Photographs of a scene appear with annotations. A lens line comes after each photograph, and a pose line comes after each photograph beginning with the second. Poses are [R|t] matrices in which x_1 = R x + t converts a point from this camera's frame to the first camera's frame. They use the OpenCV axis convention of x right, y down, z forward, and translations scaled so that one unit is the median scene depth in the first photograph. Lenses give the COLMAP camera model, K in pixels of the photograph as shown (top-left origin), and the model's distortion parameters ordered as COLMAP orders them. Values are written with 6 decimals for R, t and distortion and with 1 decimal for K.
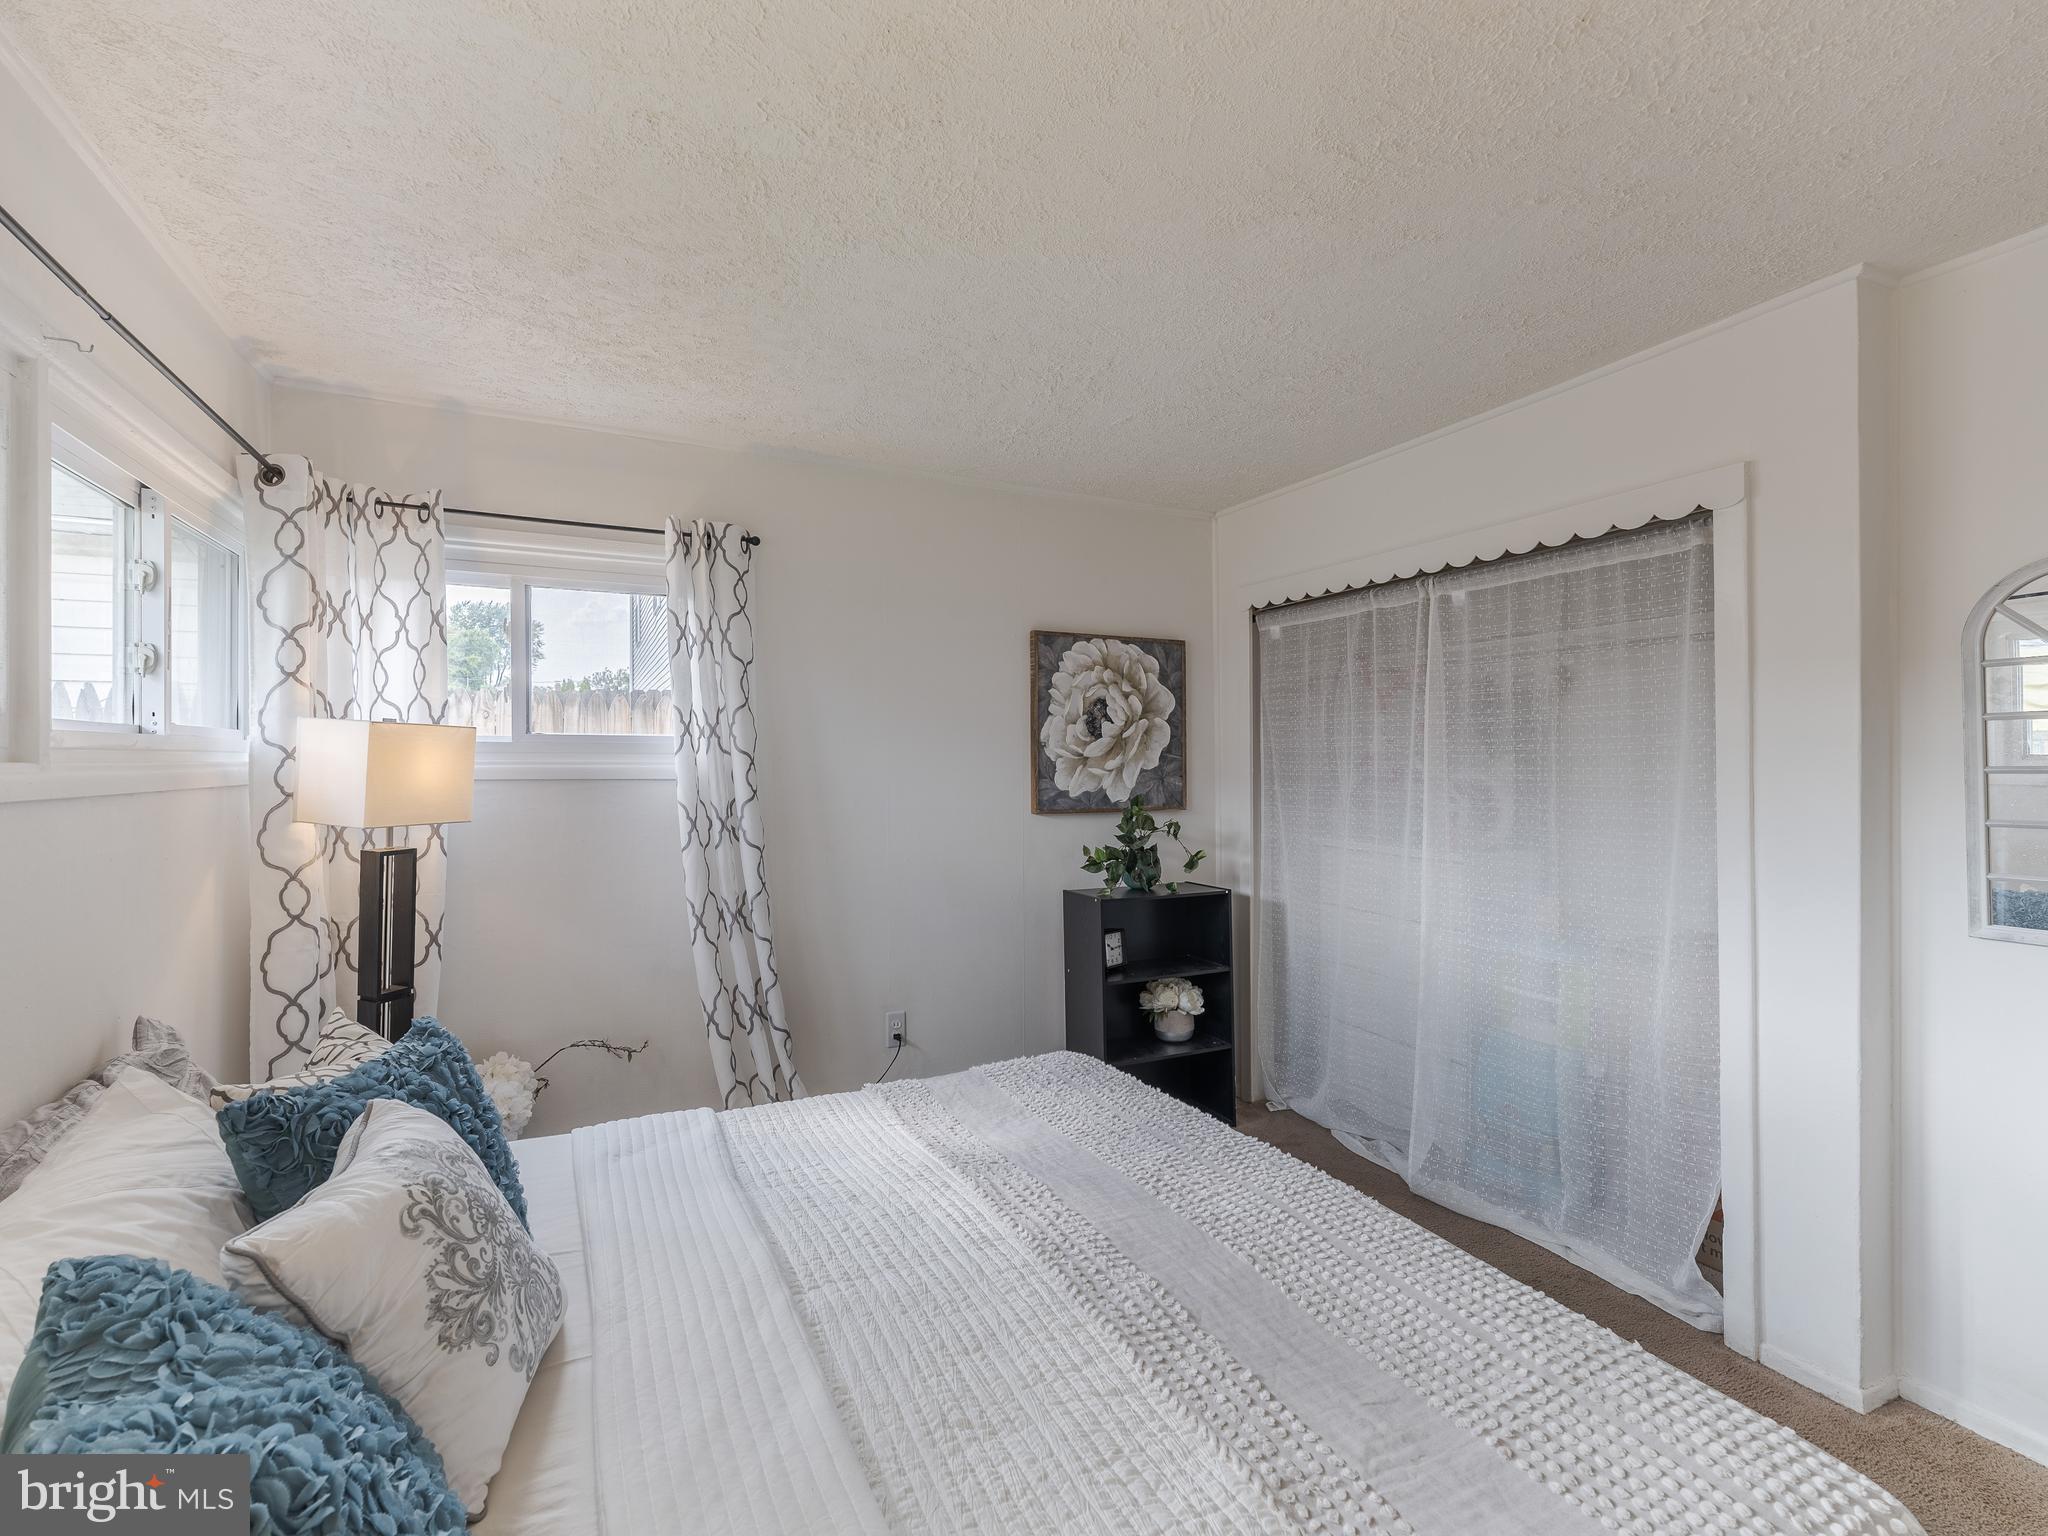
lens RADIAL K [[933.3, 0, 1023.5], [0, 933.3, 760.9], [0, 0, 1]] dist [0.001675, 0.000652]
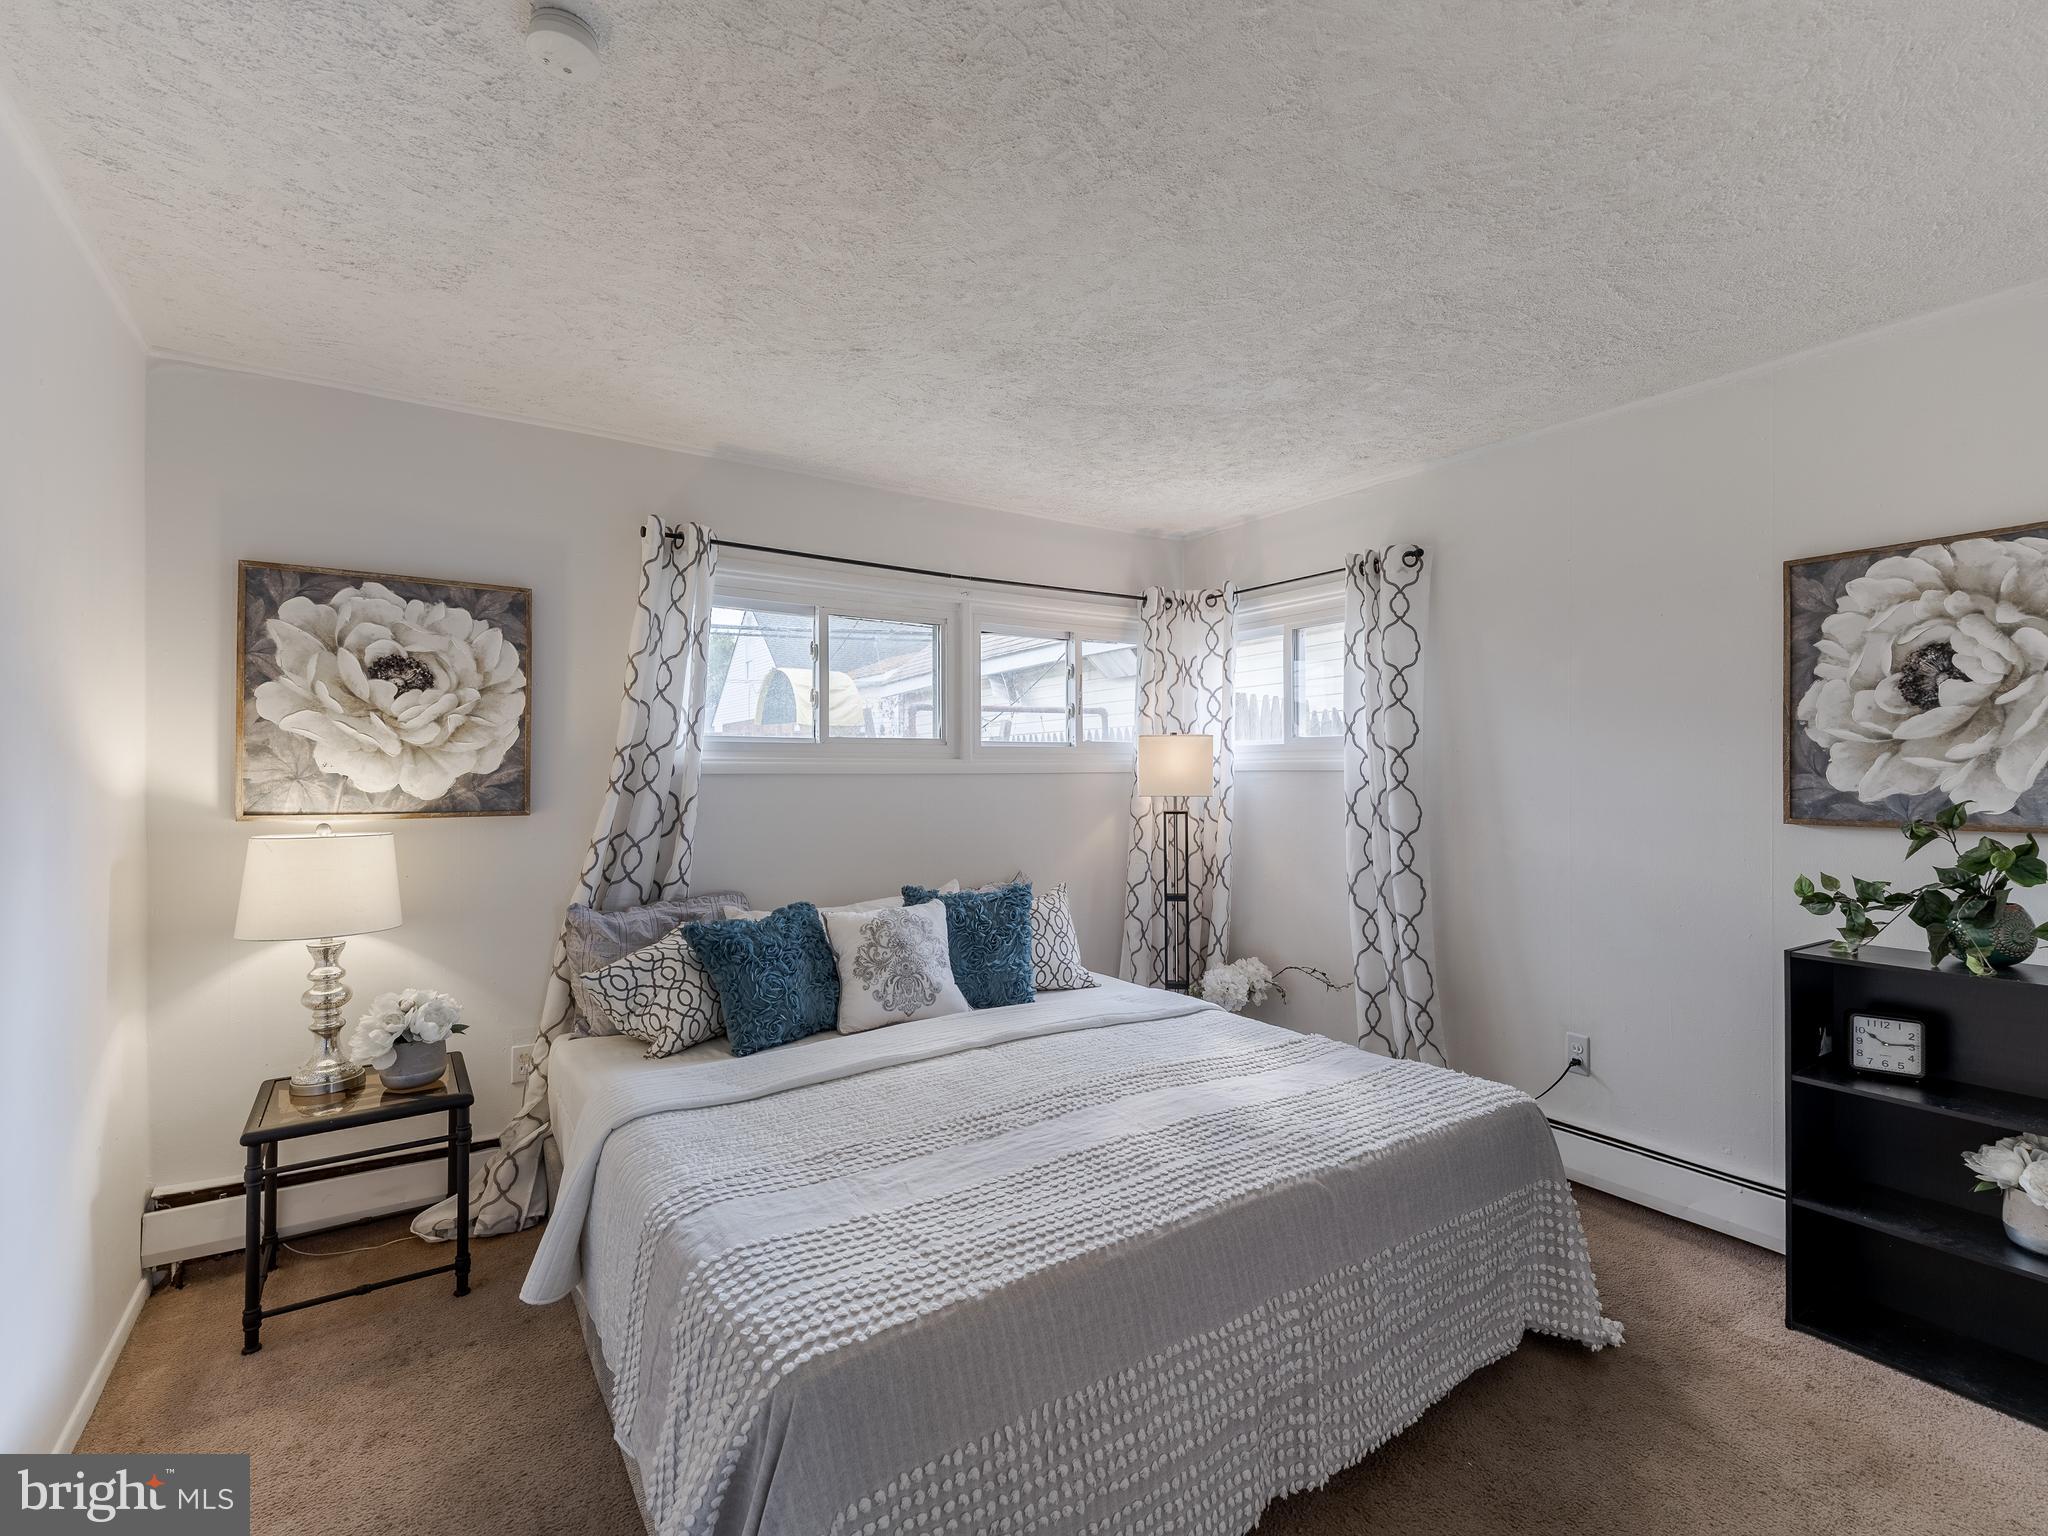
lens RADIAL K [[933.3, 0, 1019.1], [0, 933.3, 767.9], [0, 0, 1]] dist [0.001675, 0.000652]
pose [[0.132407, -0.001128, -0.991195, 0.616959], [0.006947, 0.999976, -0.000210, 0.010965], [0.991171, -0.006858, 0.132412, 0.327453]]
